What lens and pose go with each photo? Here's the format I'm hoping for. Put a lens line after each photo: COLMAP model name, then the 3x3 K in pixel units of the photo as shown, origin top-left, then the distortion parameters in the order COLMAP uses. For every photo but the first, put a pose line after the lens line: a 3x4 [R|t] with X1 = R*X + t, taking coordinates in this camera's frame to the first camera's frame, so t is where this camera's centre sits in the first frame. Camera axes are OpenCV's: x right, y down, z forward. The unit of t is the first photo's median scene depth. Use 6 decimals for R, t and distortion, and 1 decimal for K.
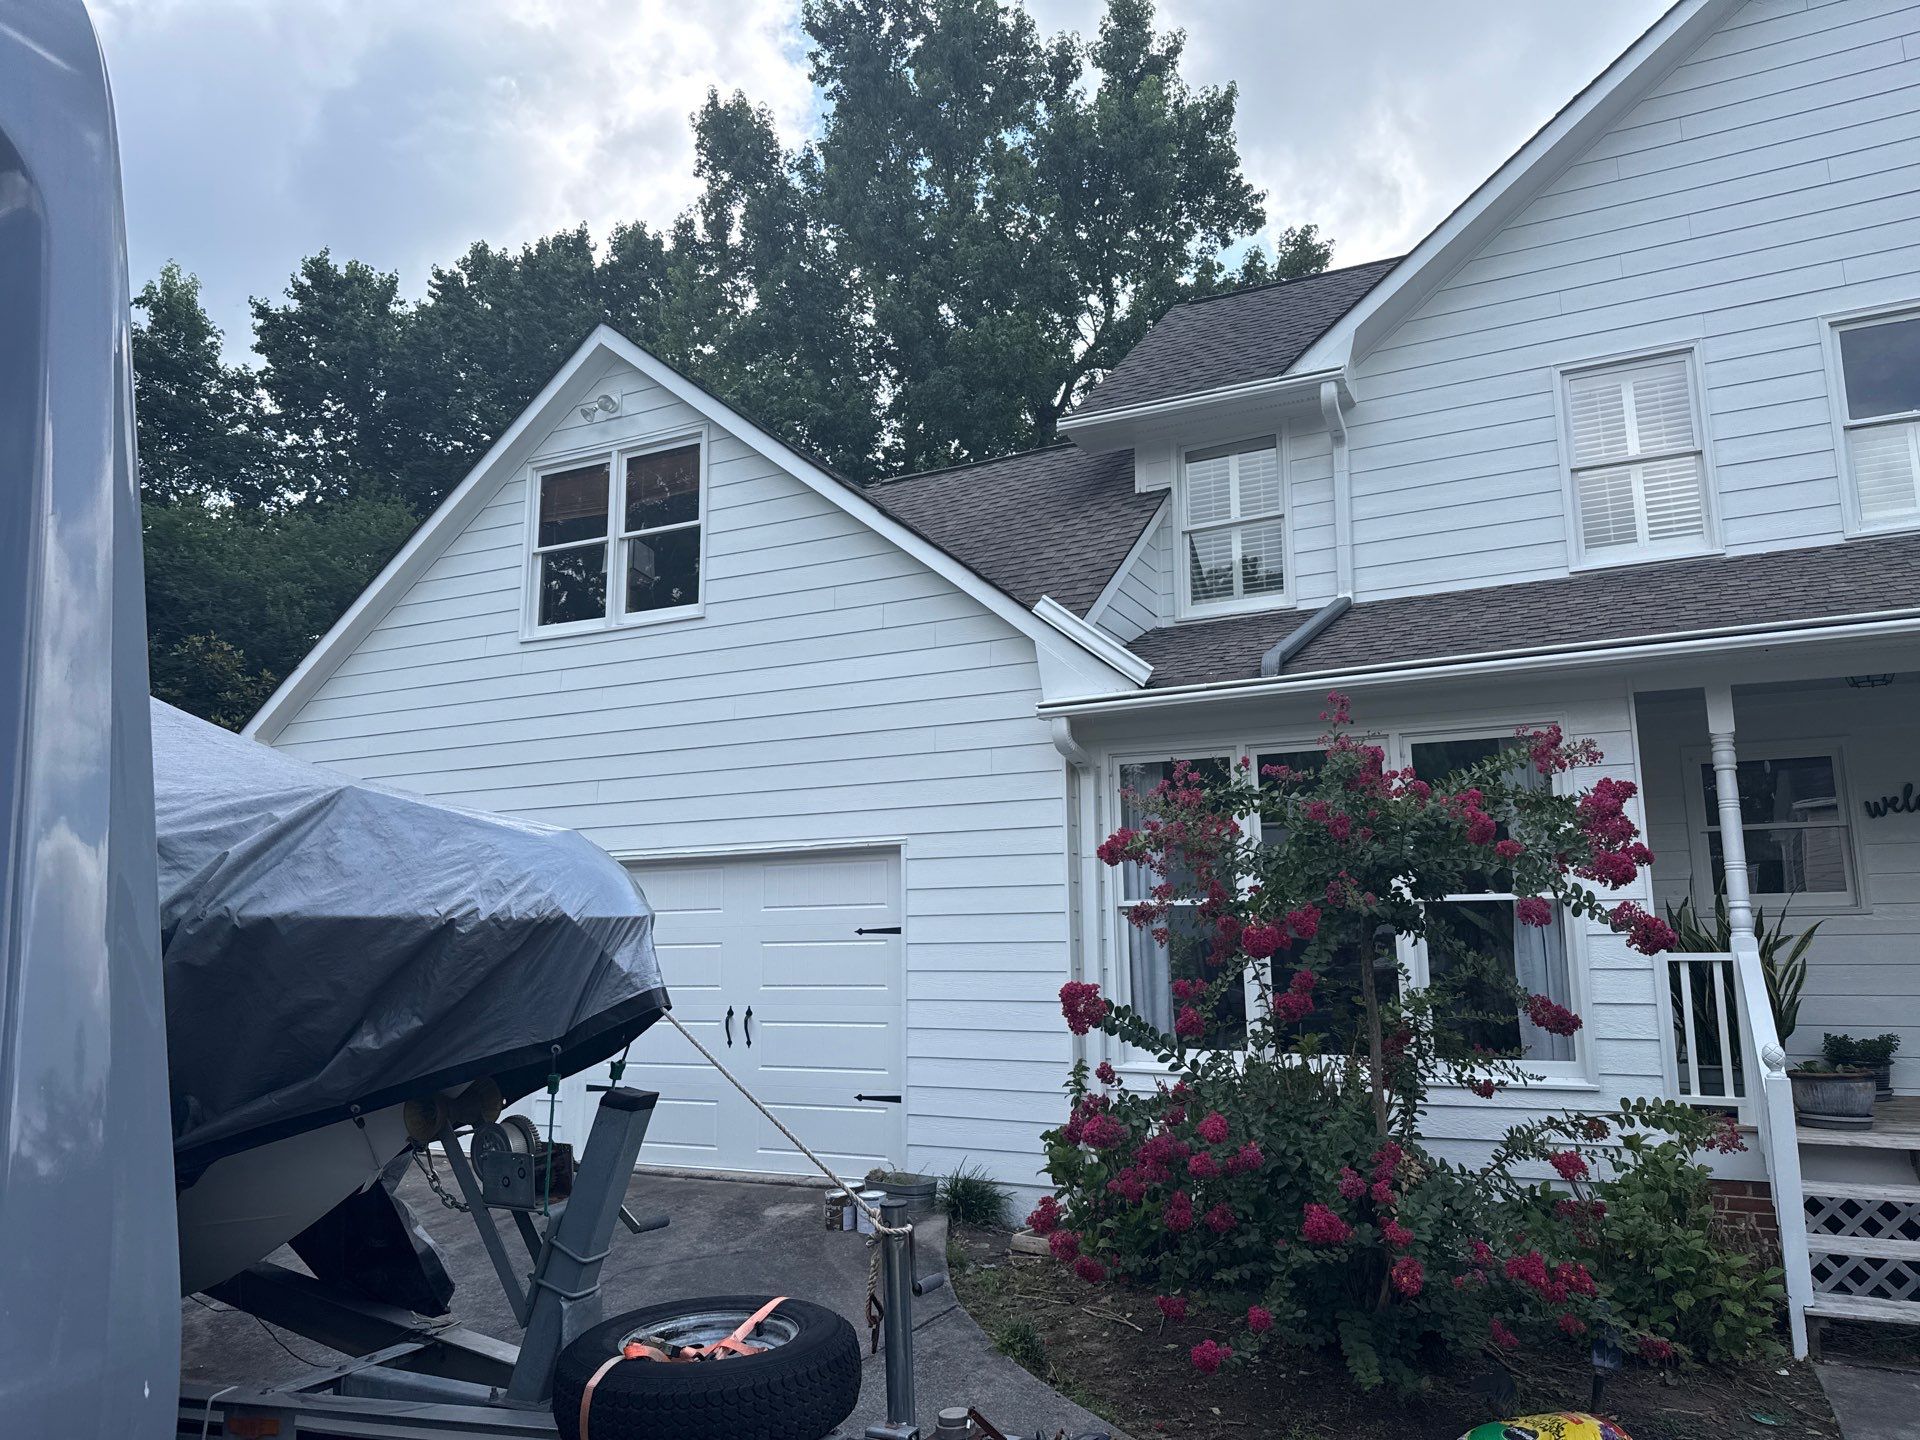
lens RADIAL K [[1512.5, 0, 1054.7], [0, 1512.5, 717.6], [0, 0, 1]] dist [0.012417, 0.005079]
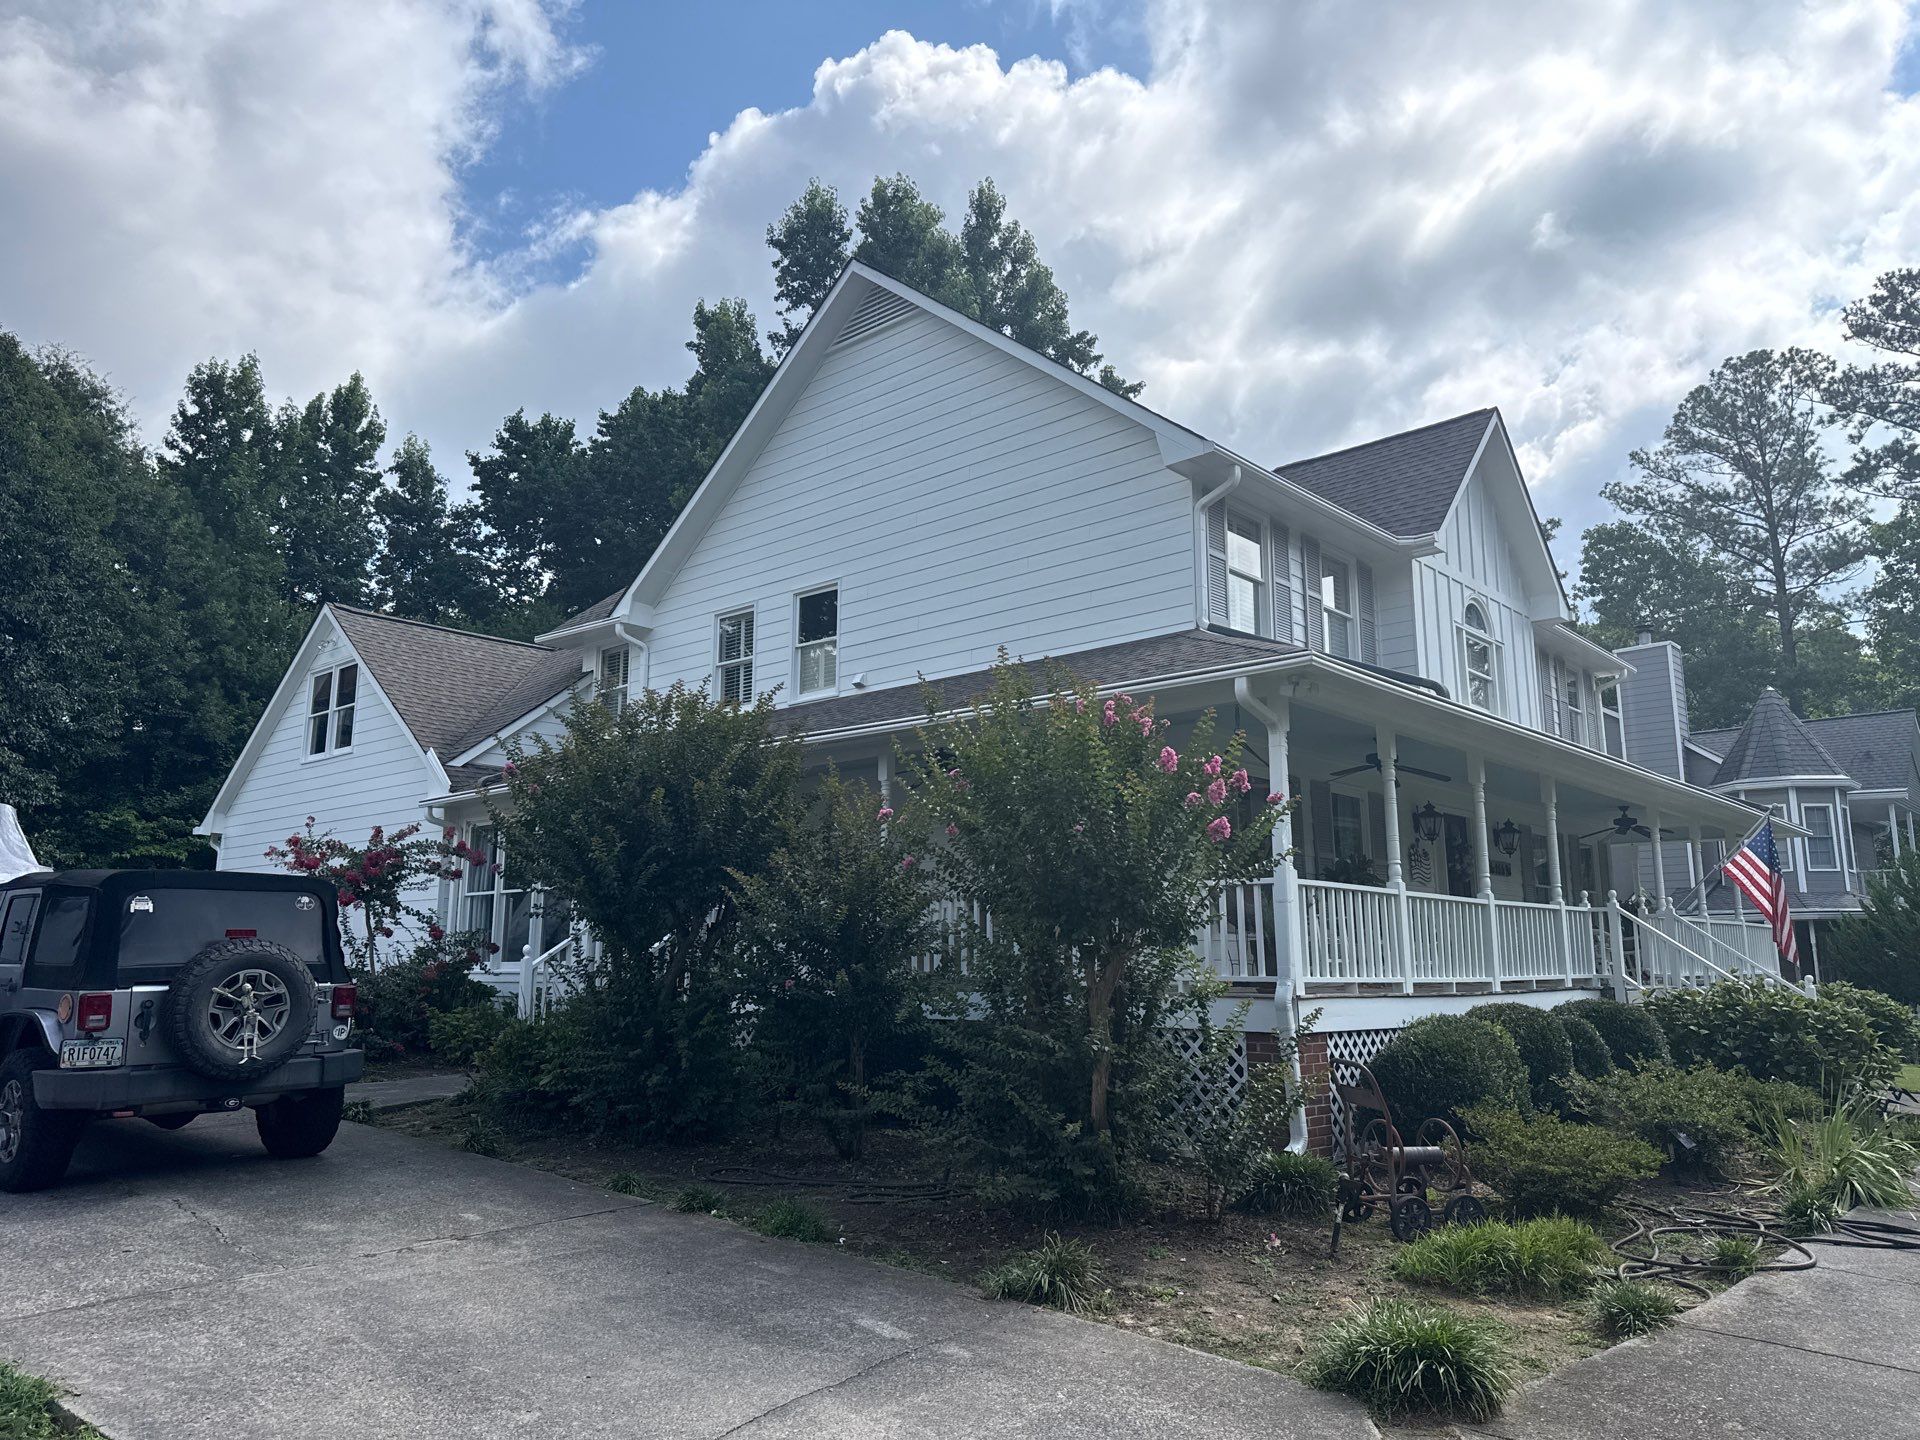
lens RADIAL K [[1375.0, 0, 966.7], [0, 1375.0, 709.2], [0, 0, 1]] dist [0.126509, -0.210521]
pose [[0.969784, -0.045080, -0.239762, 0.212475], [0.045147, 0.998967, -0.005213, -0.016634], [0.239749, -0.005770, 0.970818, -0.127761]]
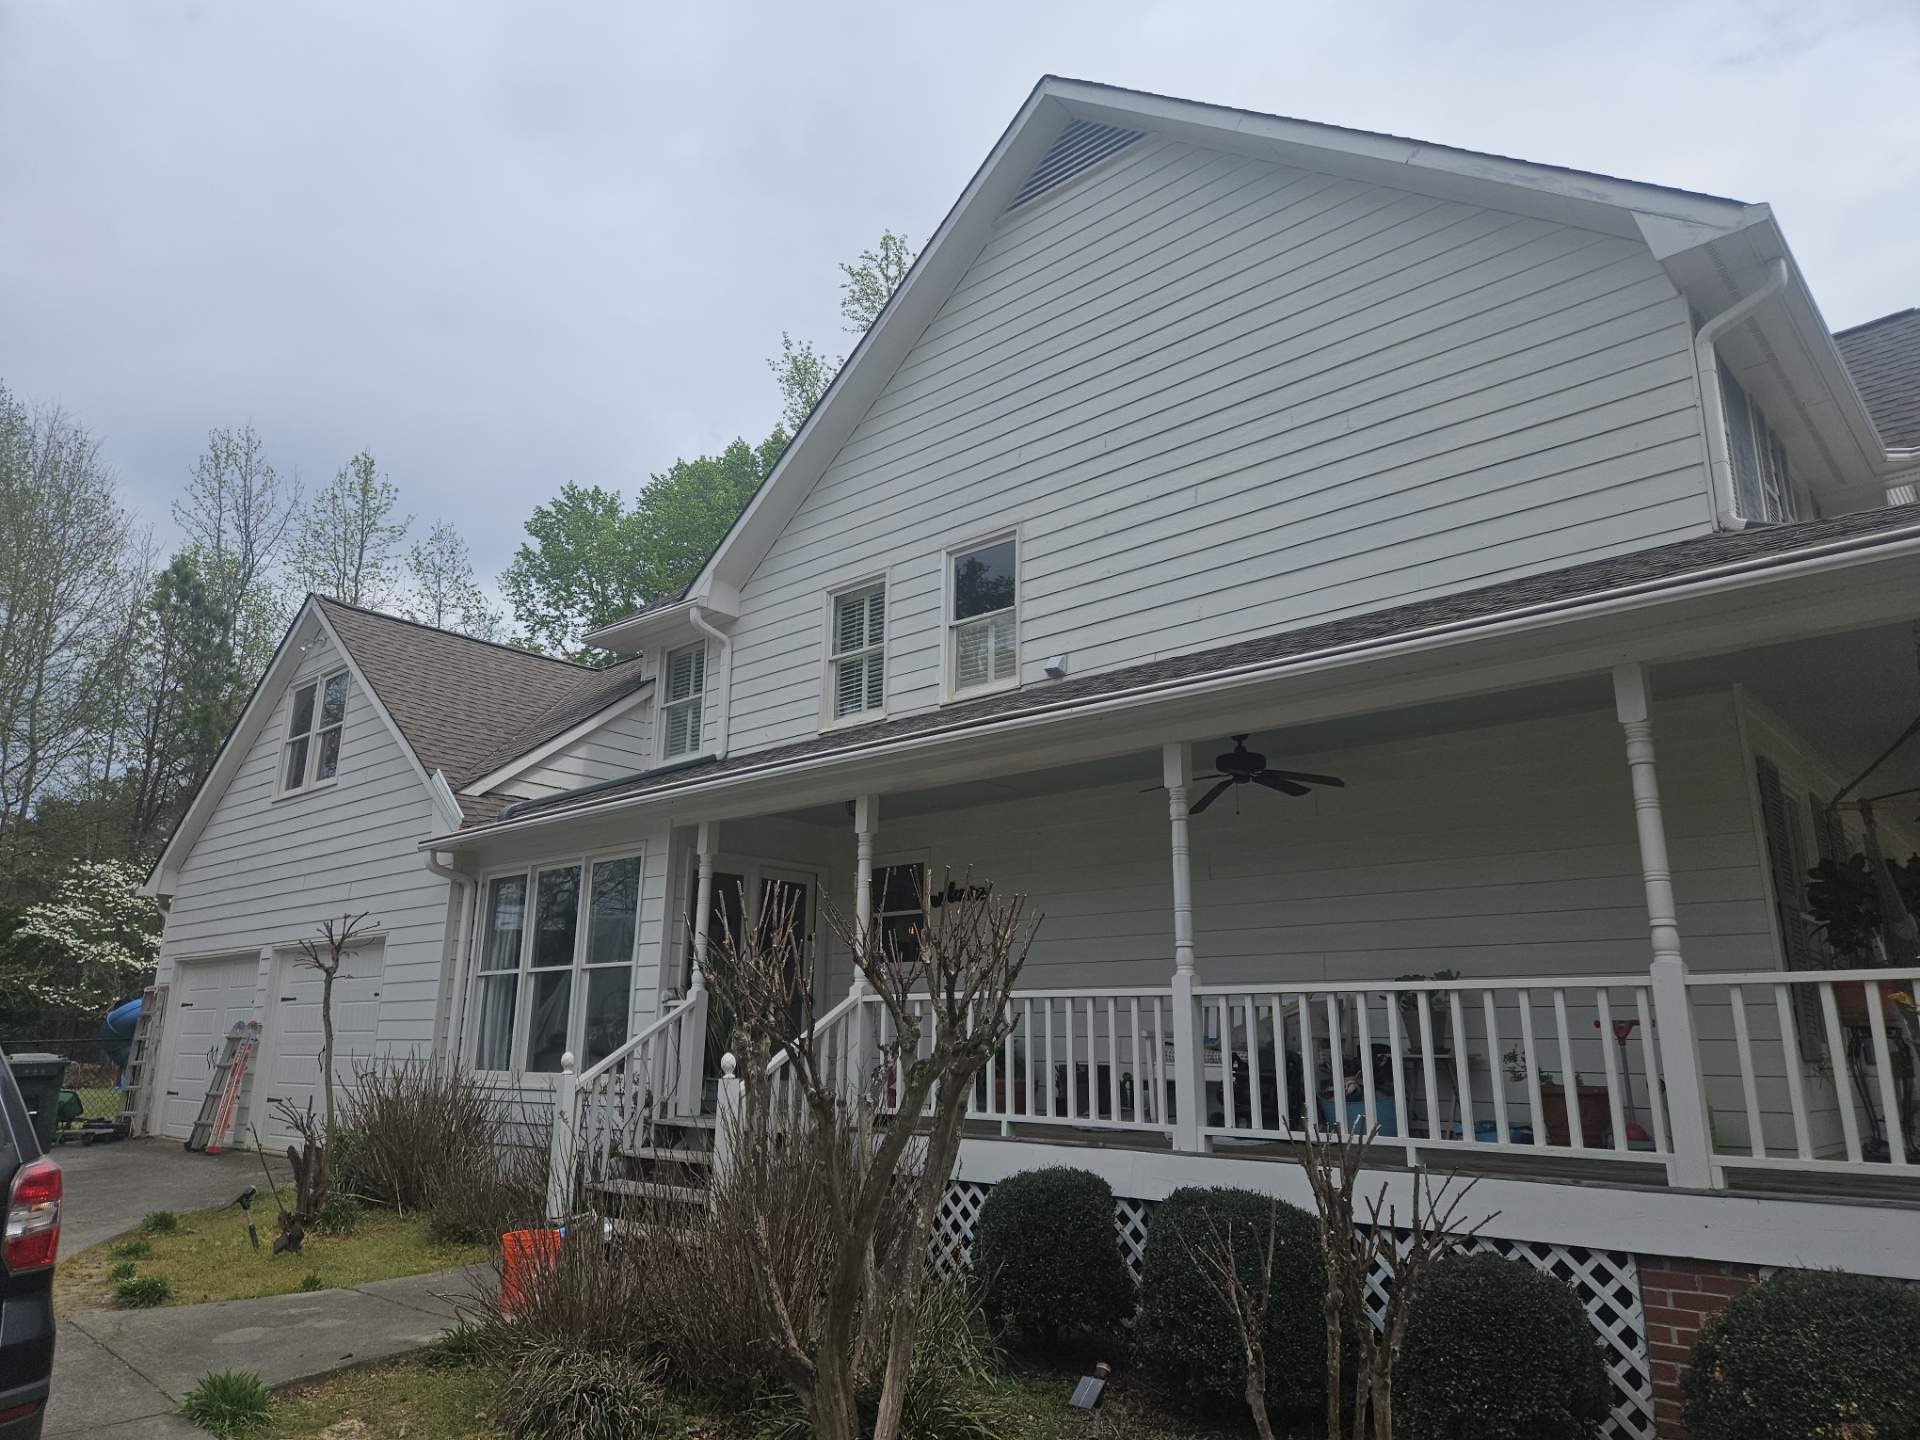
lens RADIAL K [[1318.8, 0, 960.0], [0, 1318.8, 720.0], [0, 0, 1]] dist [0.088312, -0.079887]
pose [[0.968437, -0.051529, -0.243874, 0.149297], [0.036213, 0.997104, -0.066881, -0.003987], [0.246614, 0.055939, 0.967498, -0.032014]]
